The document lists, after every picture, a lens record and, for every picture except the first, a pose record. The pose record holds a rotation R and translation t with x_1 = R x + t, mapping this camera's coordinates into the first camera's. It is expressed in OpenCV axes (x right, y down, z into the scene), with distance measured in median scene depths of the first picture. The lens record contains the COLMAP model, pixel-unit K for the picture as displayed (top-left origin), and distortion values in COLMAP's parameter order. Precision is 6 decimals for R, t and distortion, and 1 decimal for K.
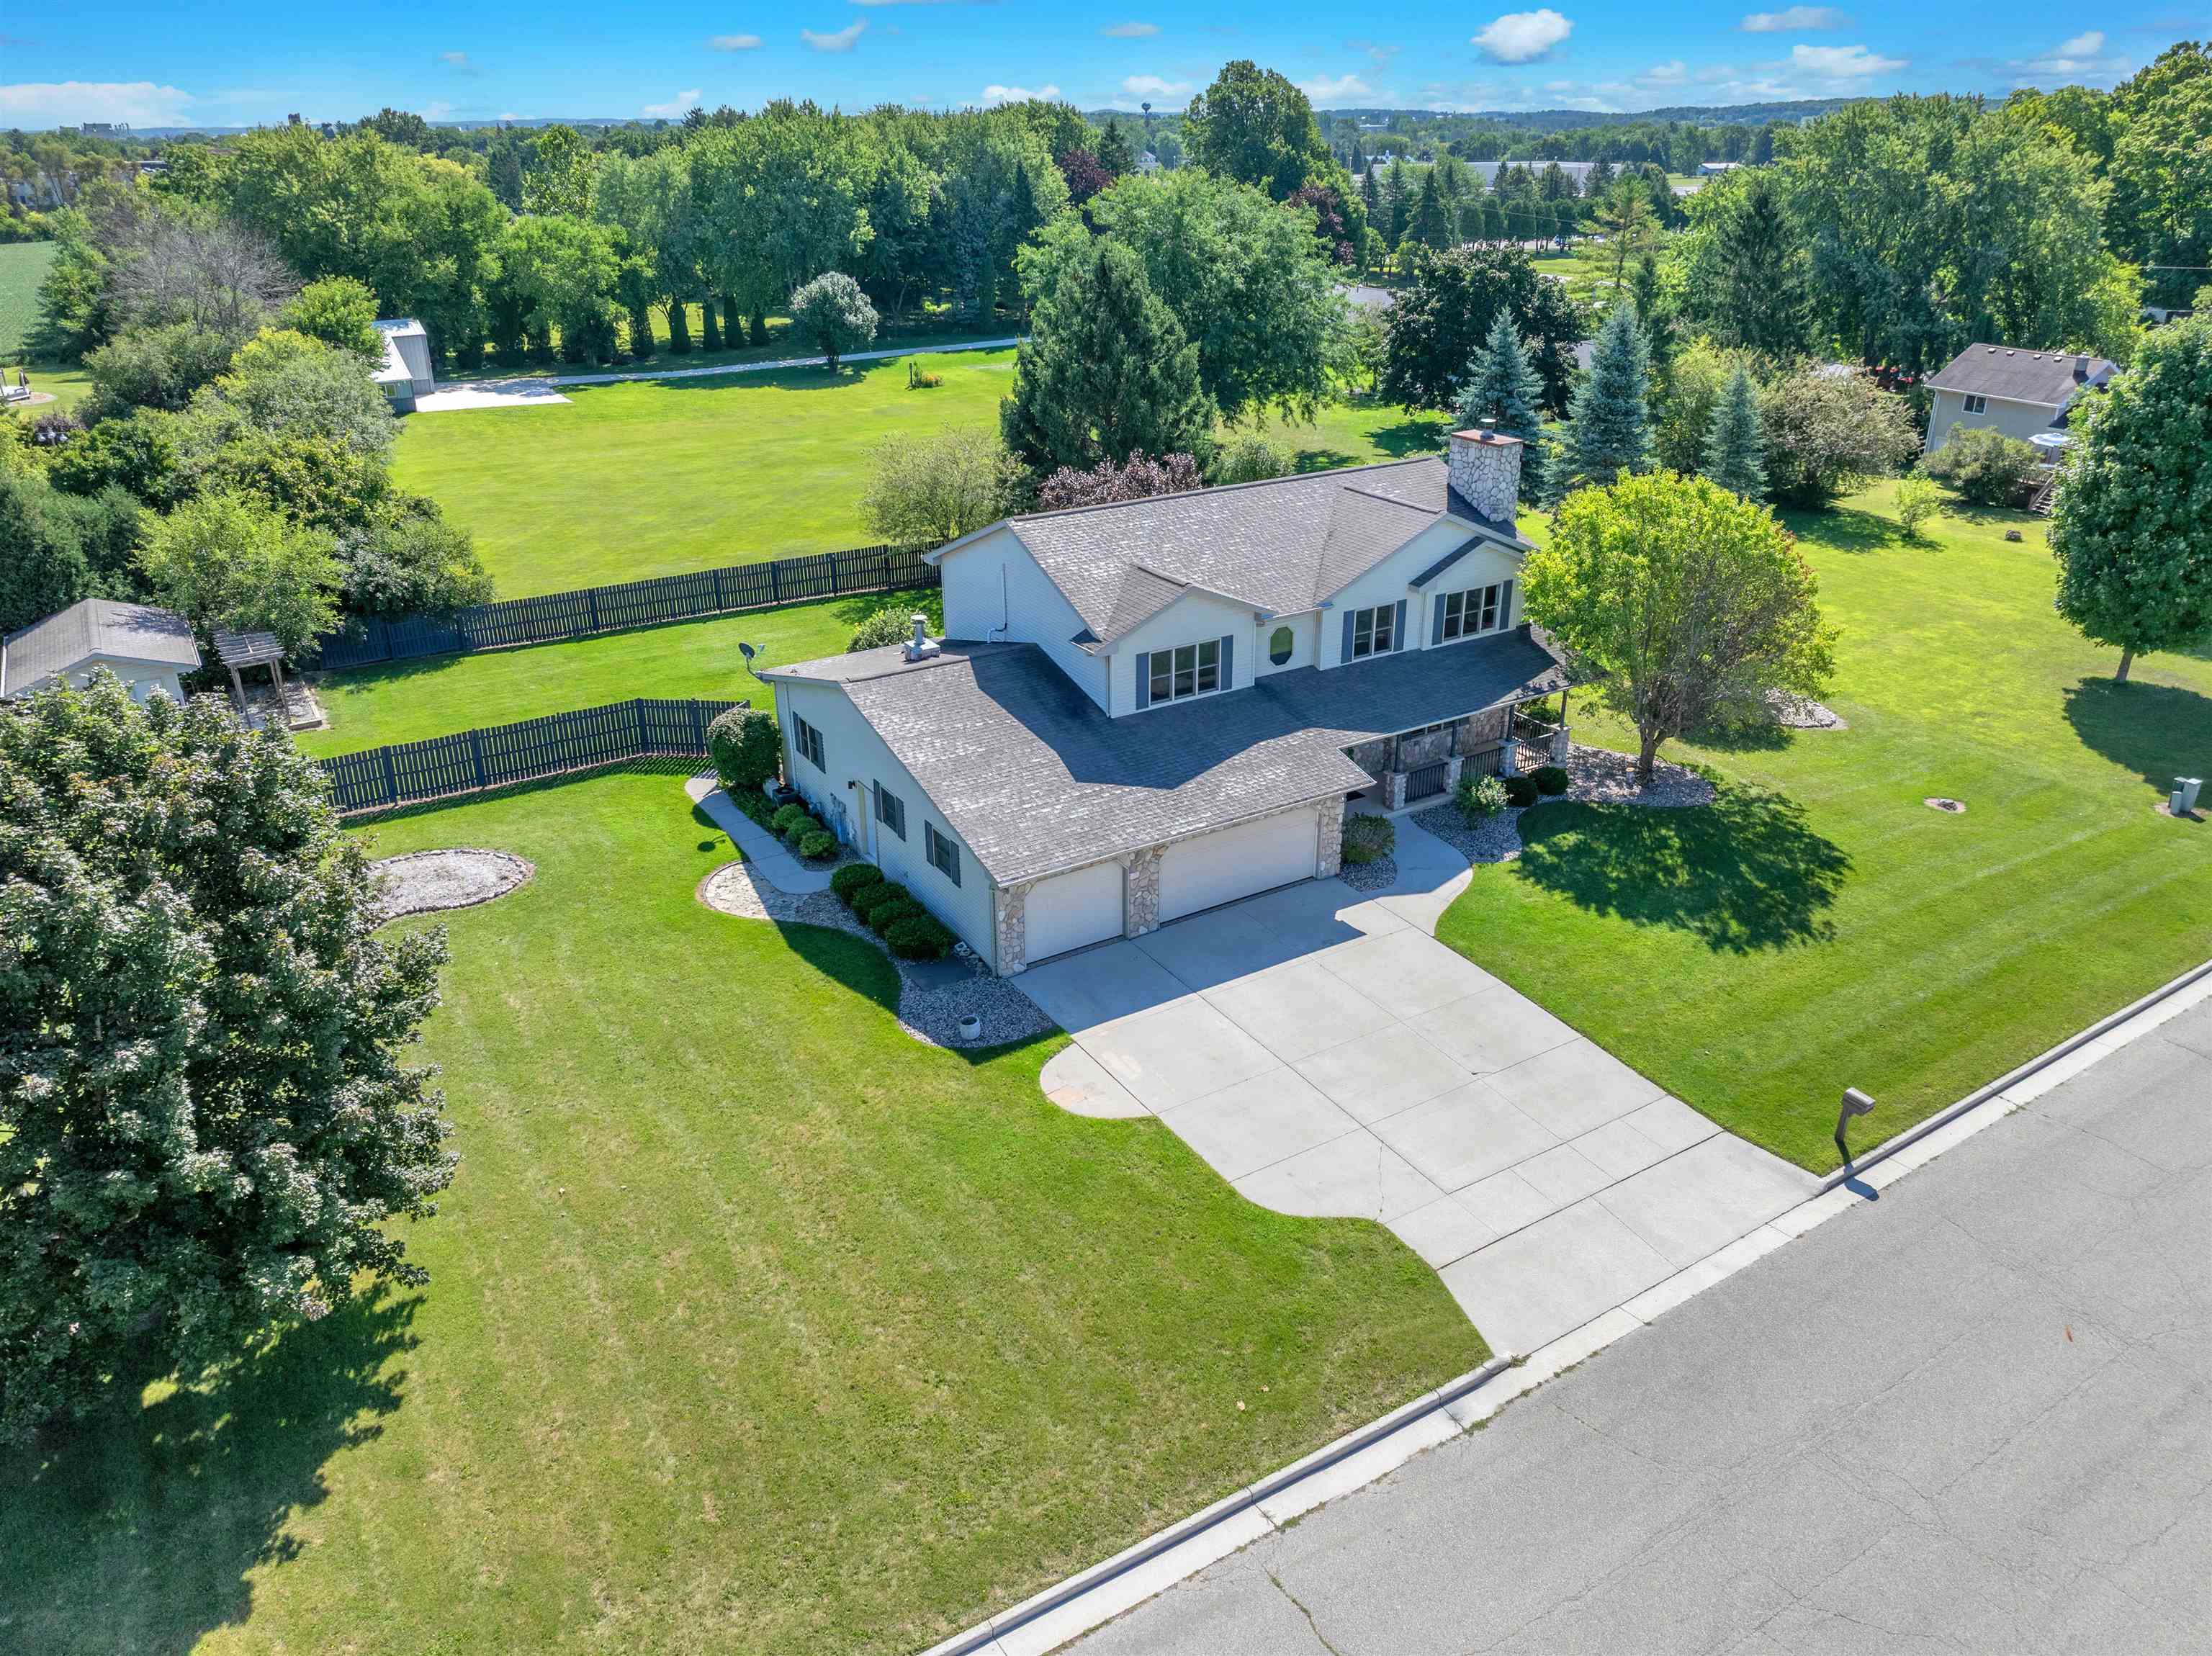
lens RADIAL K [[1557.4, 0, 1120.5], [0, 1557.4, 807.9], [0, 0, 1]] dist [-0.041565, 0.008042]
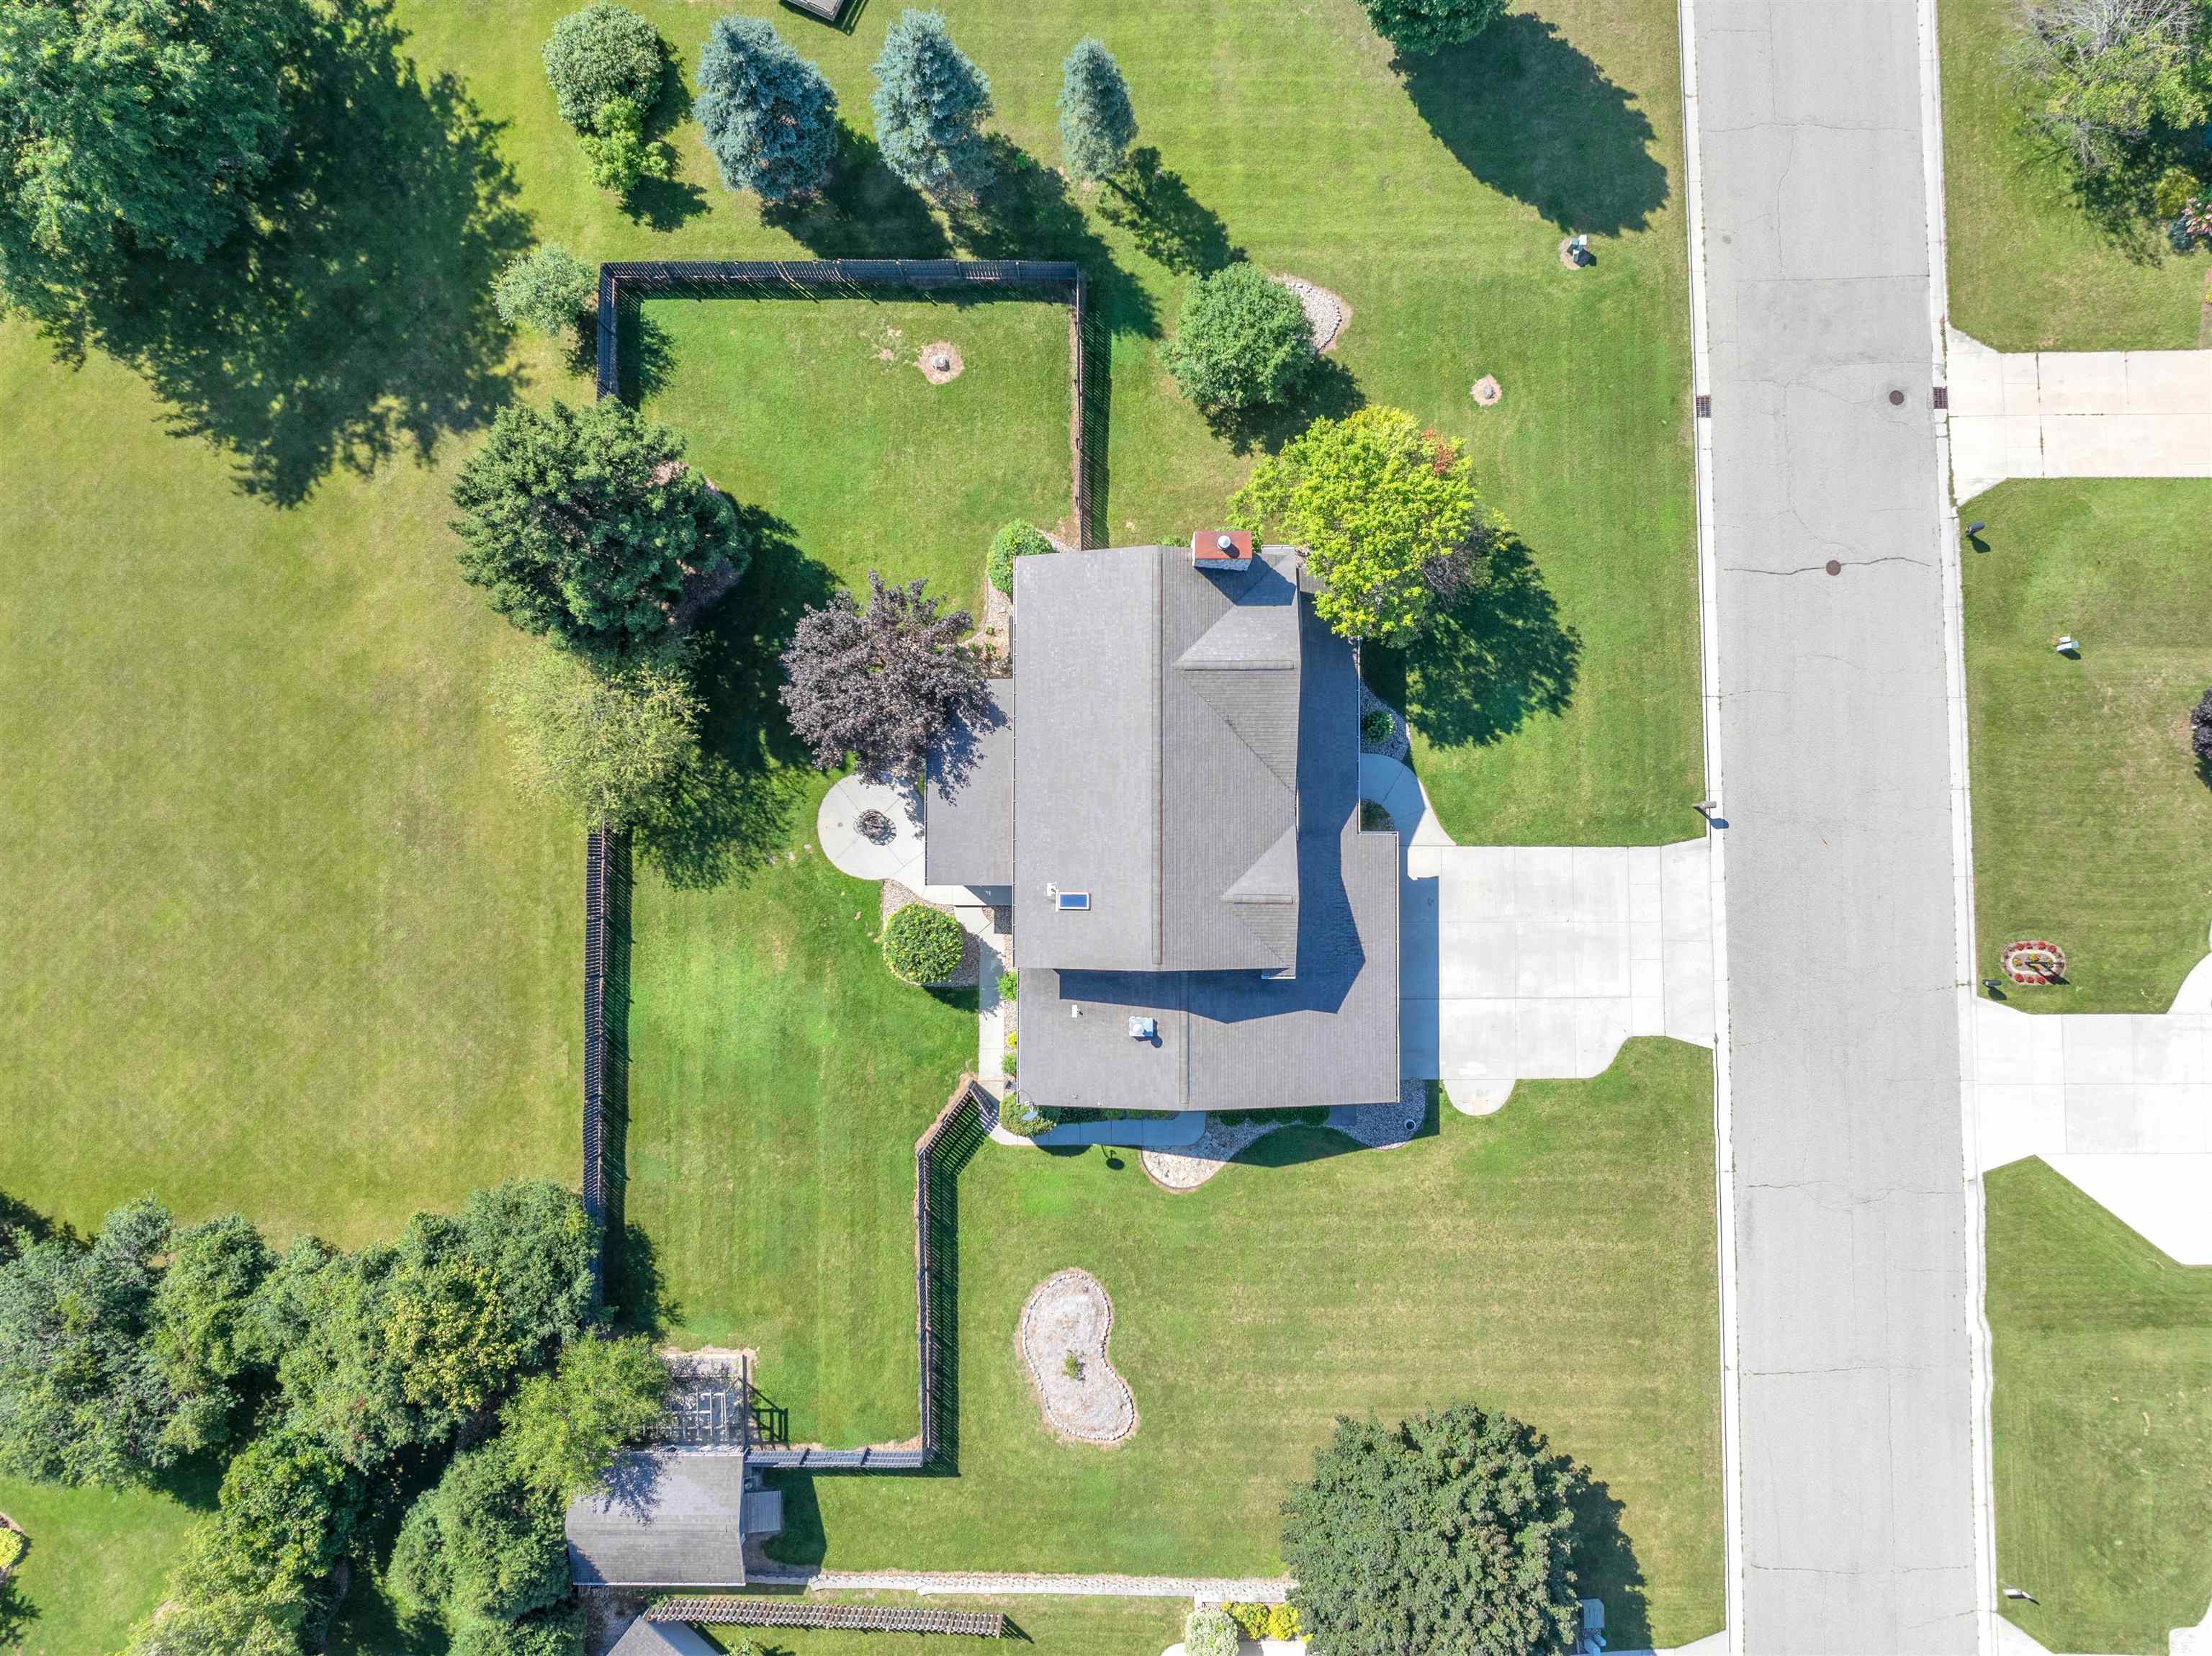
lens RADIAL K [[1557.4, 0, 1127.6], [0, 1557.4, 820.9], [0, 0, 1]] dist [-0.041565, 0.008042]
pose [[0.534701, -0.844631, 0.026322, -0.012613], [0.346305, 0.247432, 0.904904, -1.356650], [-0.770823, -0.474737, 0.424802, 0.476964]]
